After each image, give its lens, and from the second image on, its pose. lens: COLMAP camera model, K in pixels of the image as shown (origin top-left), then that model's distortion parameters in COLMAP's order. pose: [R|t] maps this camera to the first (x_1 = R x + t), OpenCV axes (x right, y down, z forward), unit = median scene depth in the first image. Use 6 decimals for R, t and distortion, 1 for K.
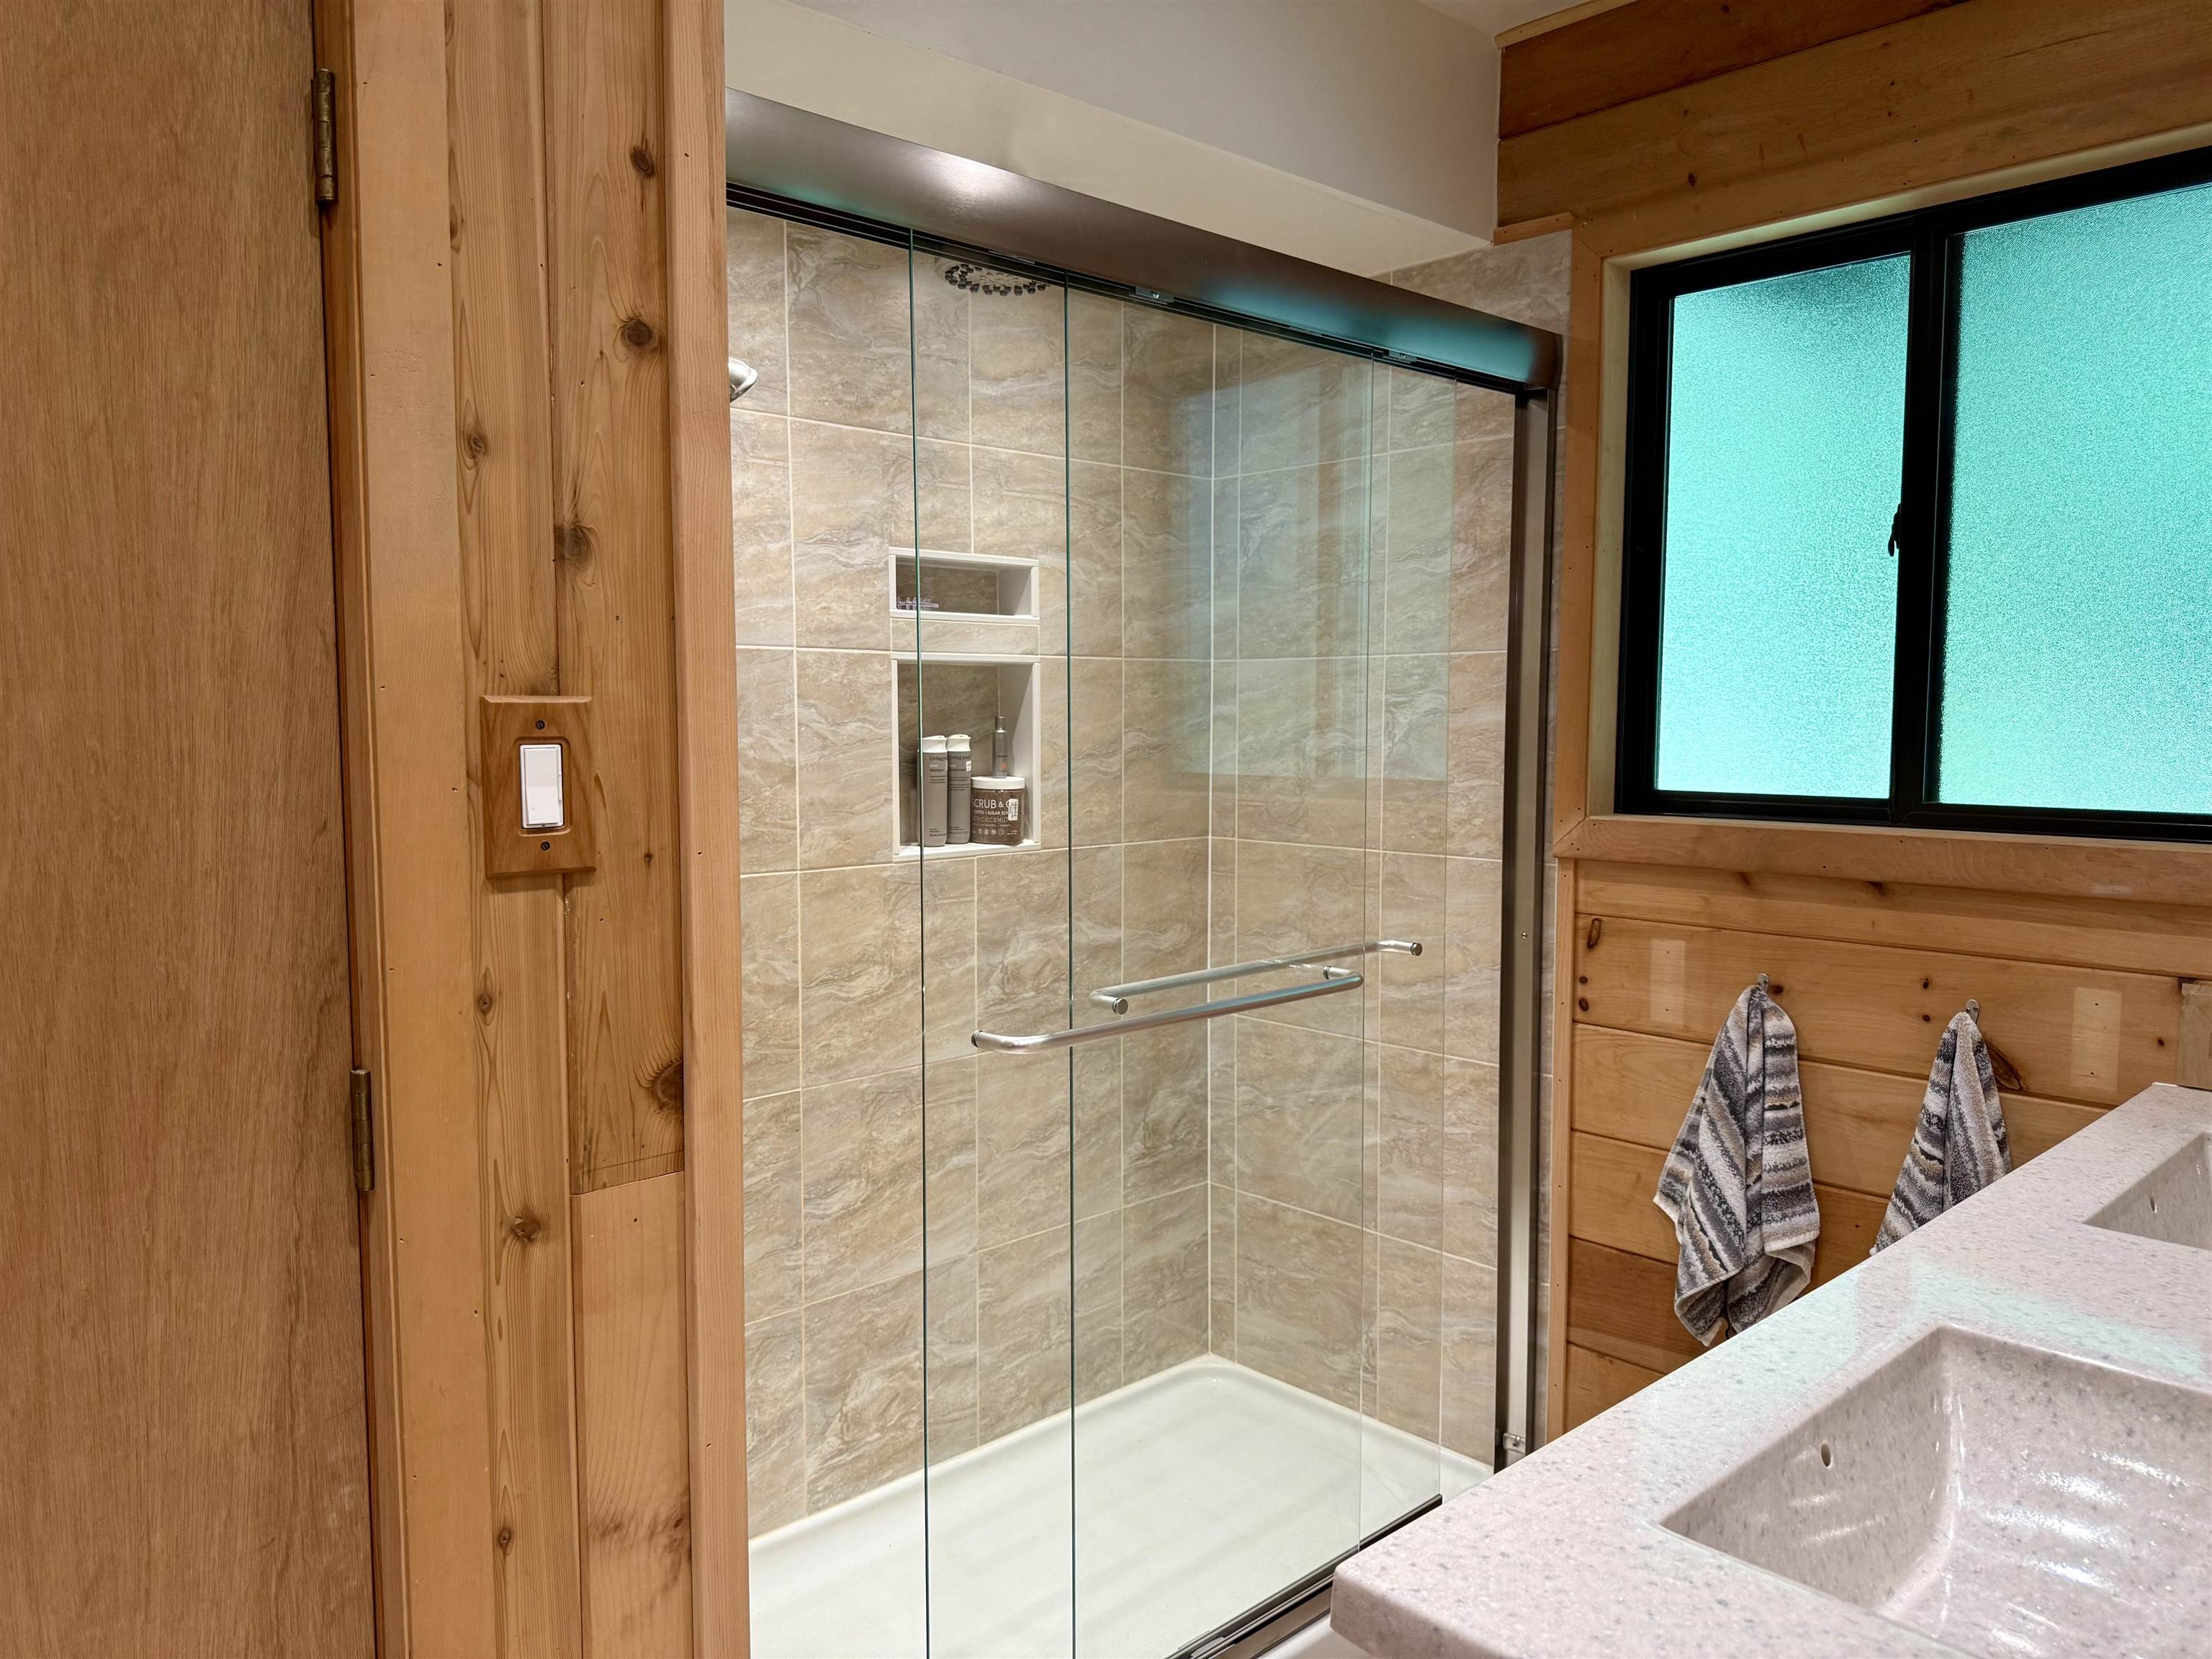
lens RADIAL K [[1545.3, 0, 1106.0], [0, 1545.3, 829.5], [0, 0, 1]] dist [0.009020, -0.033308]
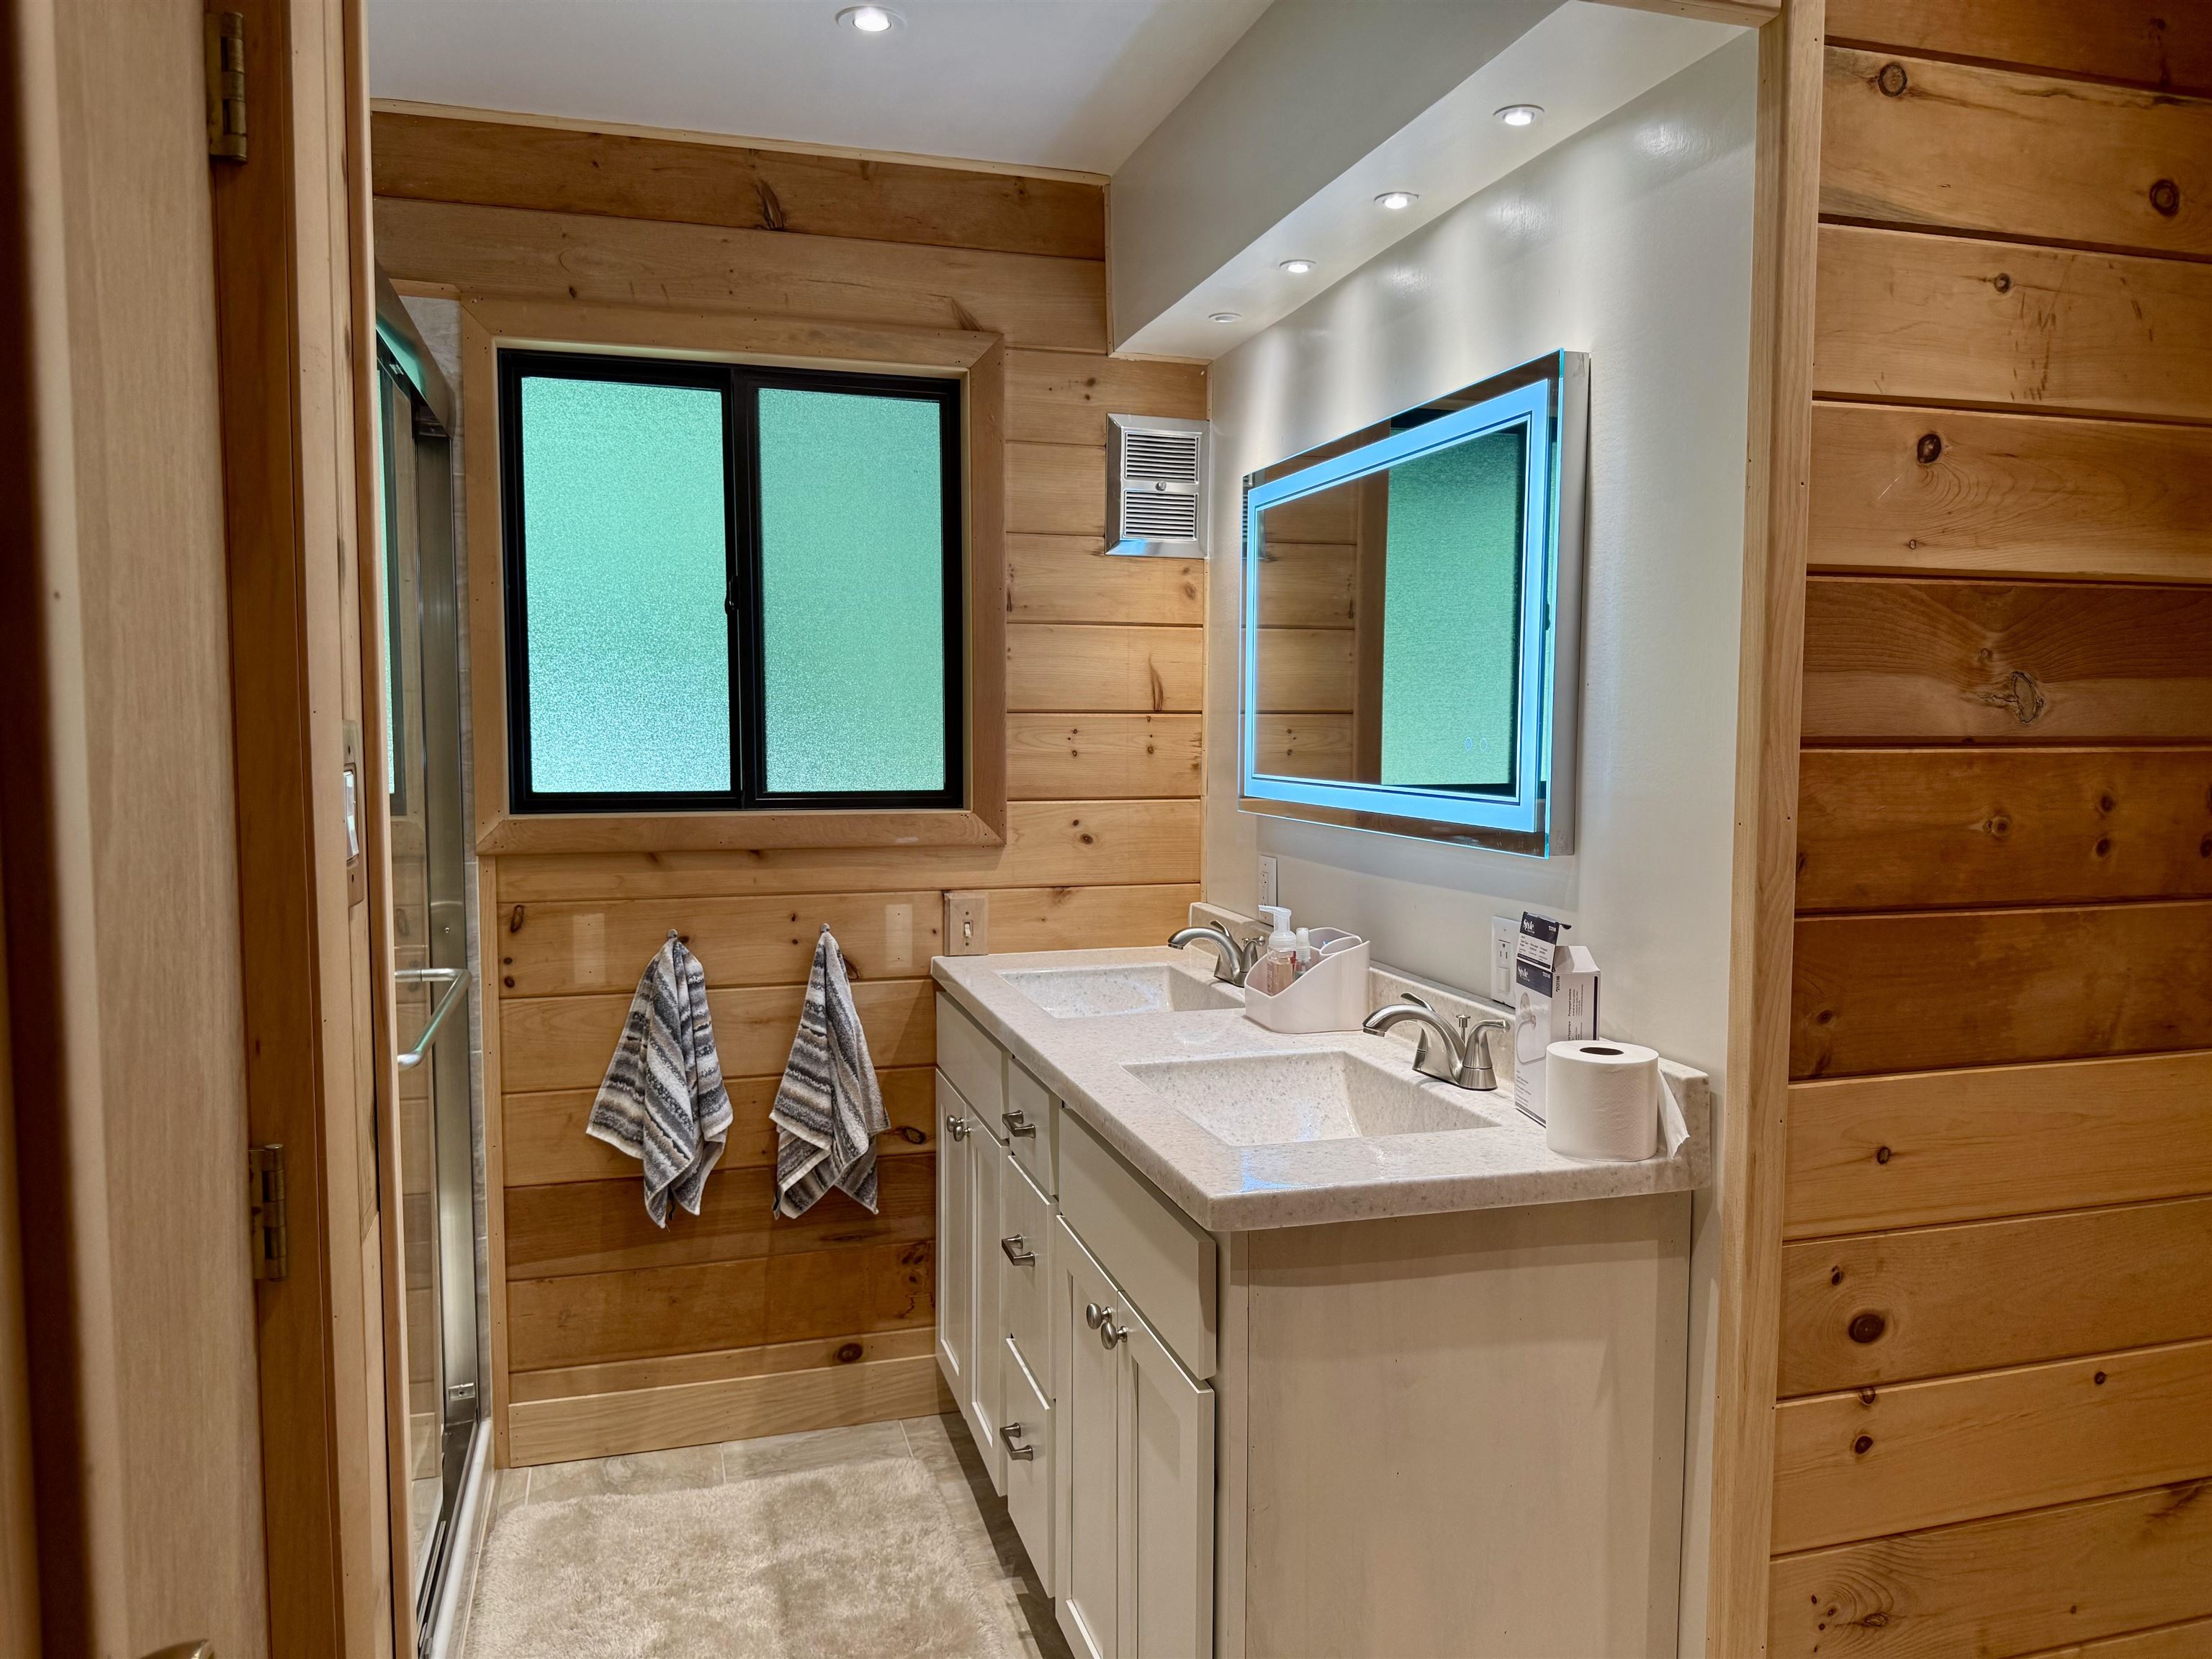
lens RADIAL K [[1545.3, 0, 1106.0], [0, 1545.3, 829.5], [0, 0, 1]] dist [0.009020, -0.033308]
pose [[0.443661, -0.063798, 0.893921, -0.555238], [0.067368, 0.997015, 0.037721, -0.014112], [-0.893659, 0.043486, 0.446634, 0.093562]]
